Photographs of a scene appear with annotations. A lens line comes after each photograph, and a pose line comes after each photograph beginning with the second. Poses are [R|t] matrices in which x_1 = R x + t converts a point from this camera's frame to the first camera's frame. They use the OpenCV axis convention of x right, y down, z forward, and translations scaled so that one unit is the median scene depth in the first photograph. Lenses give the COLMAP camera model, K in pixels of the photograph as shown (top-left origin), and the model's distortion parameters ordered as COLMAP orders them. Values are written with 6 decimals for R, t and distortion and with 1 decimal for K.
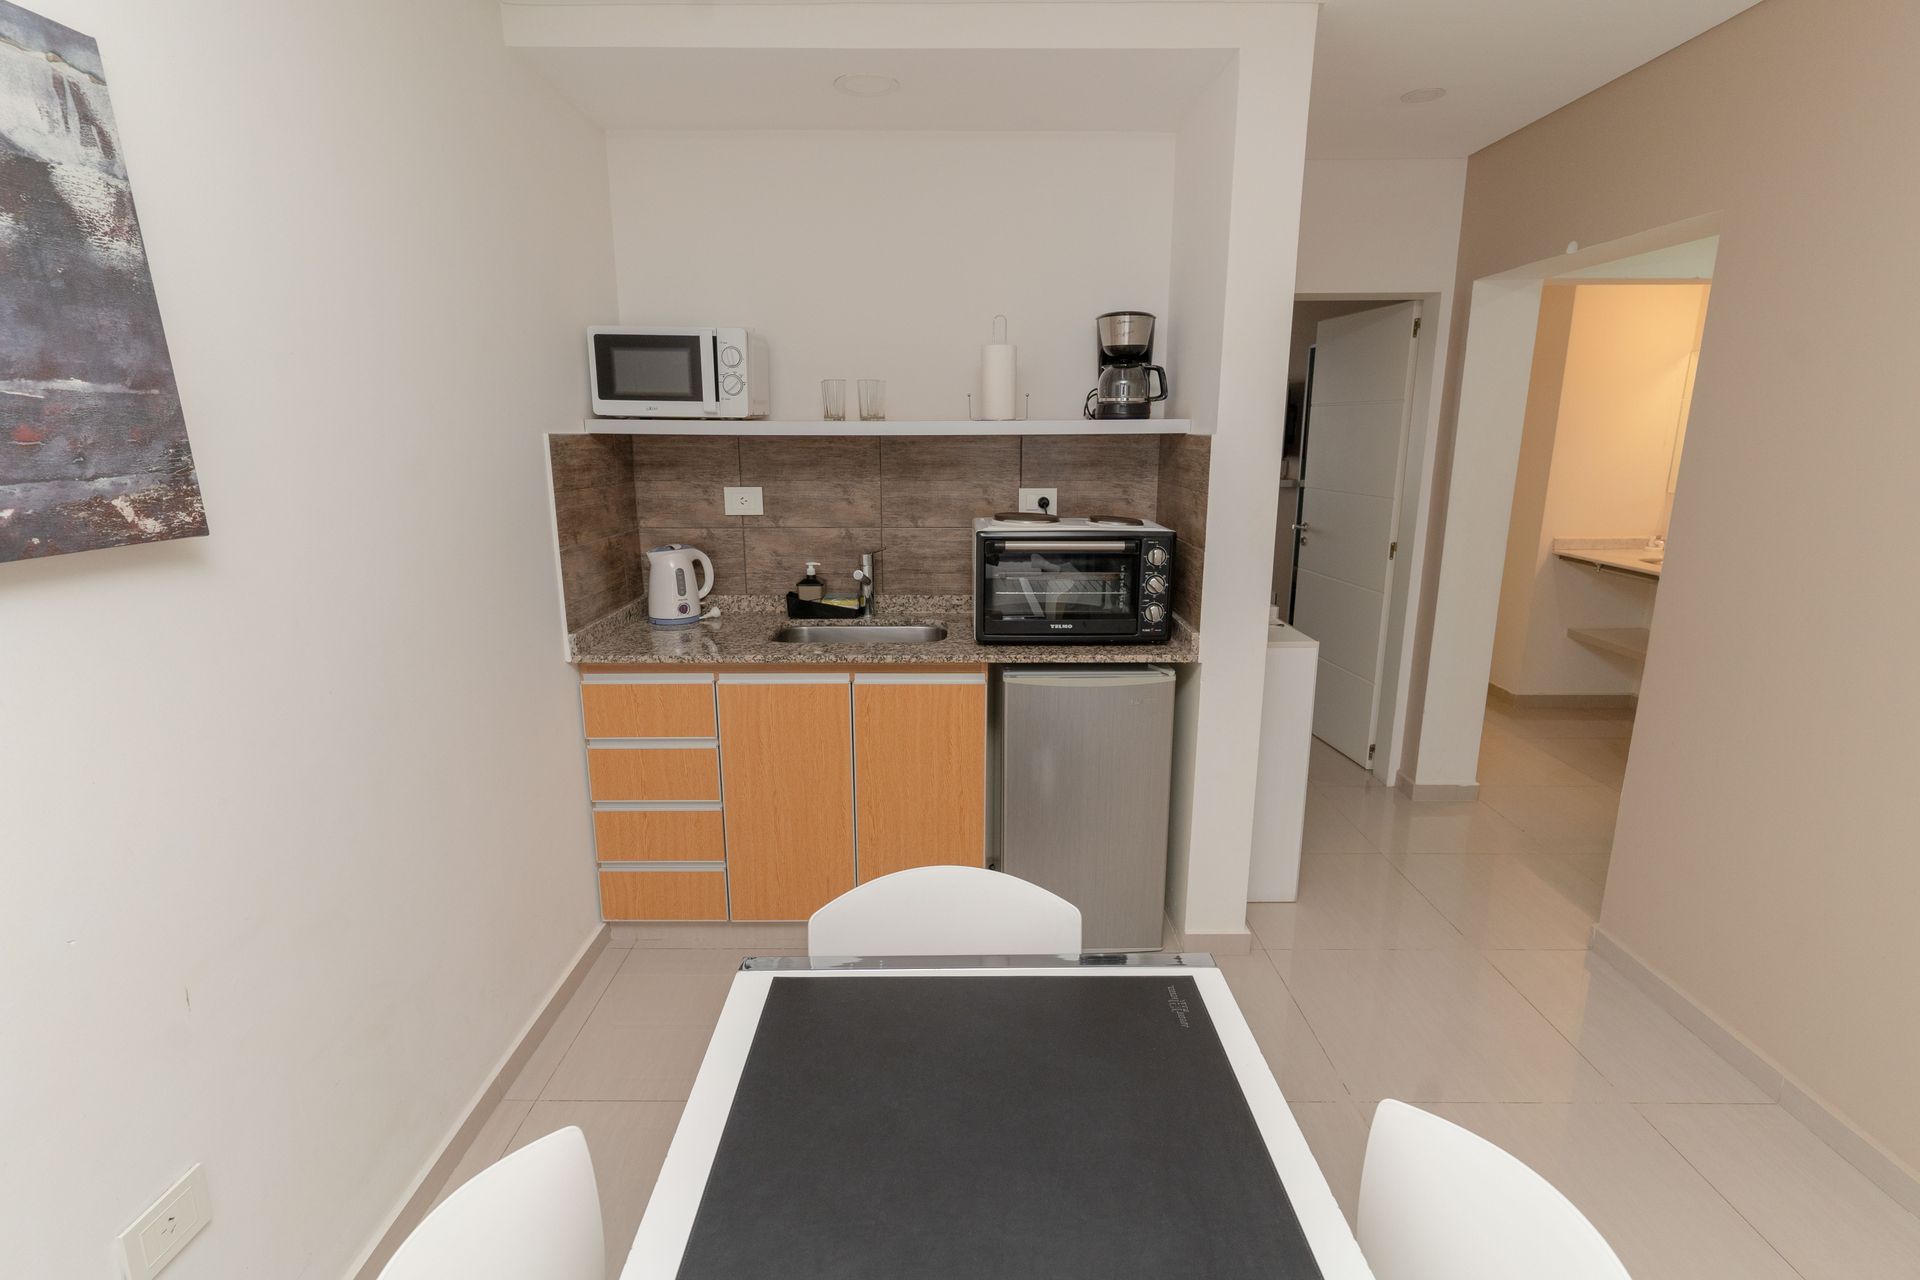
lens RADIAL K [[916.3, 0, 967.5], [0, 916.3, 640.2], [0, 0, 1]] dist [0.000666, -0.000650]
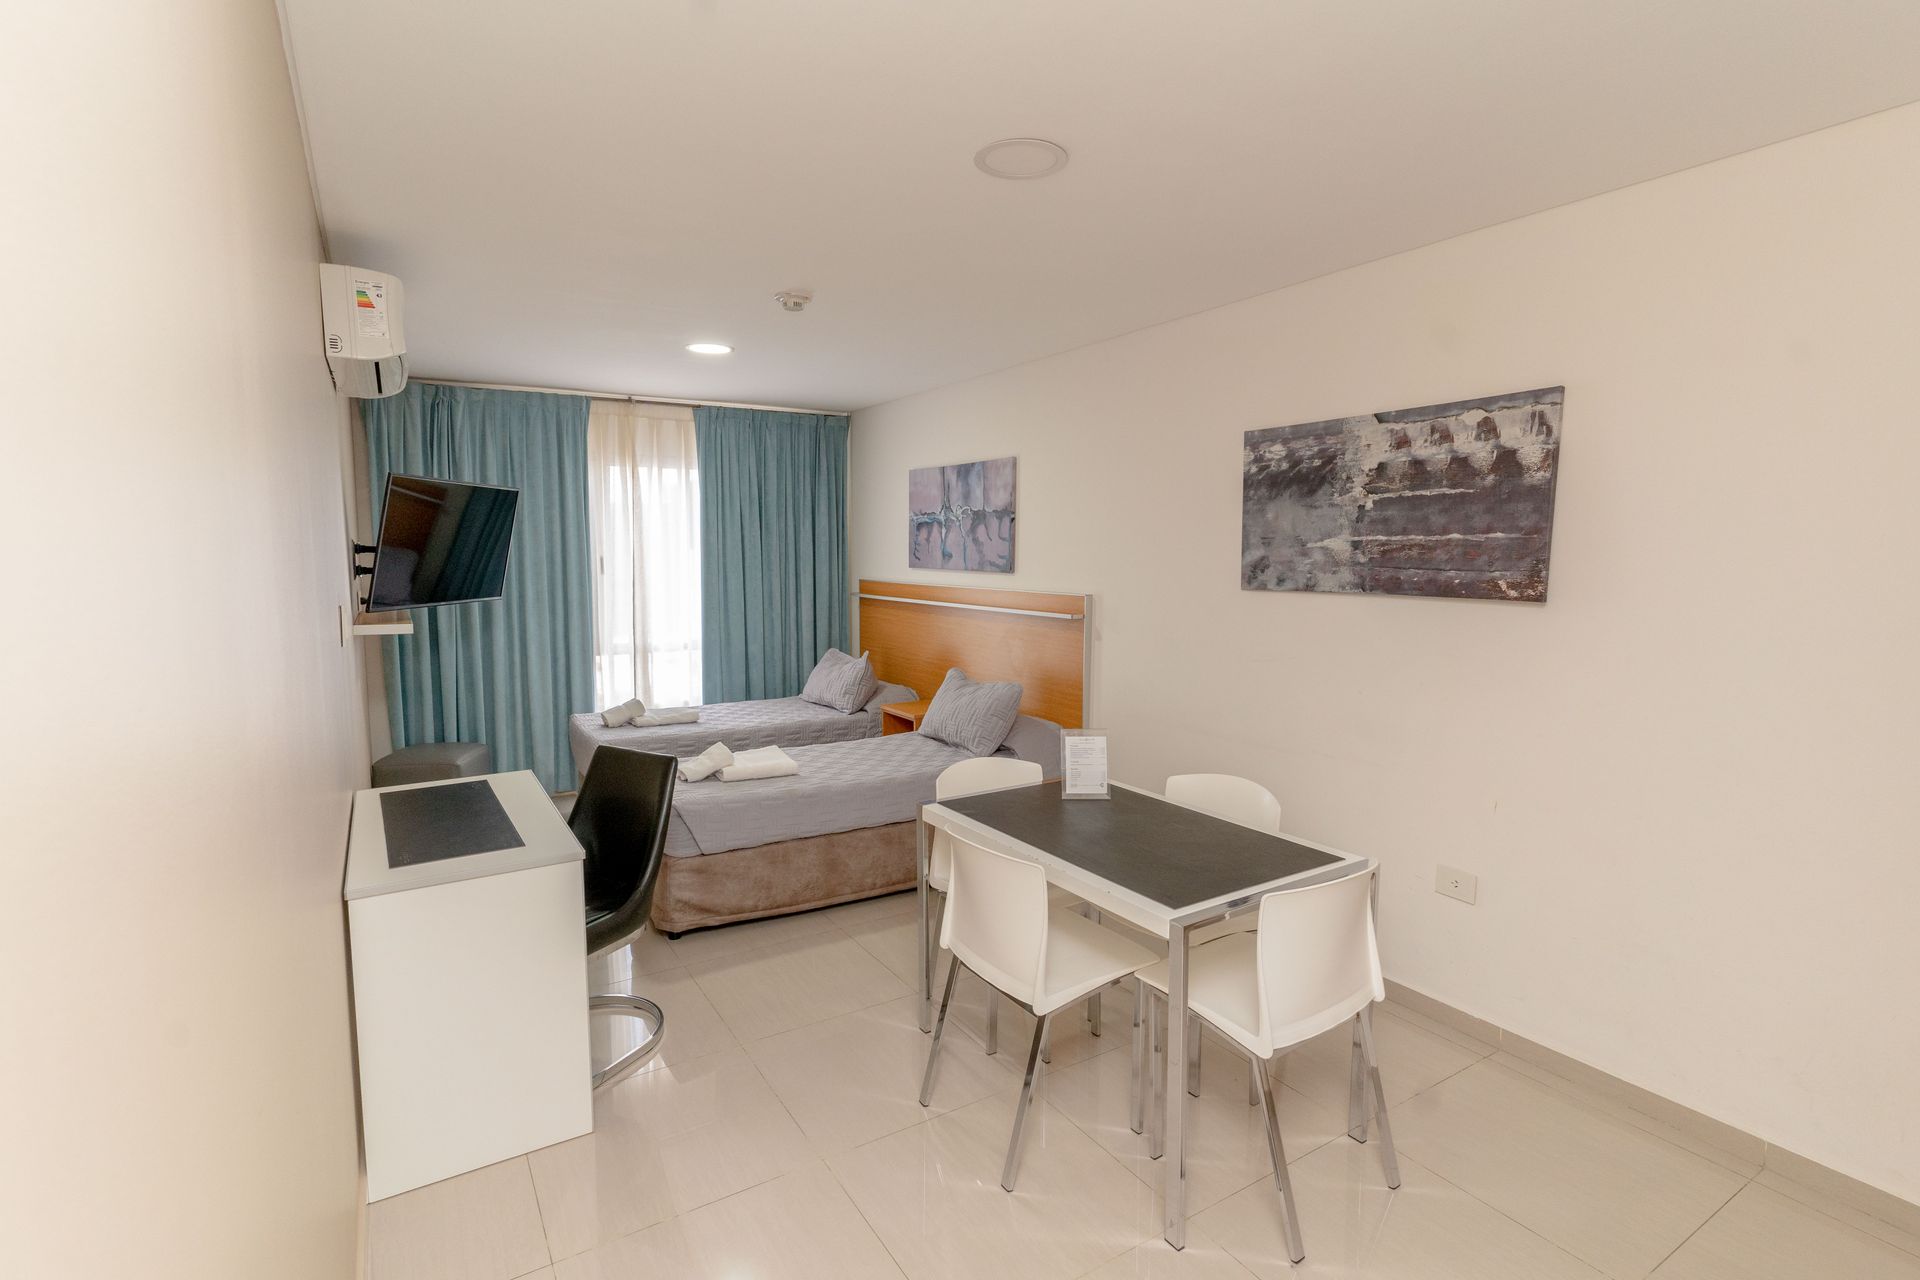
lens RADIAL K [[916.3, 0, 957.3], [0, 916.3, 646.4], [0, 0, 1]] dist [0.000666, -0.000650]
pose [[-0.856535, 0.044899, -0.514132, 1.571703], [-0.125021, 0.948484, 0.291114, -0.522838], [0.500717, 0.313627, -0.806797, 2.326964]]
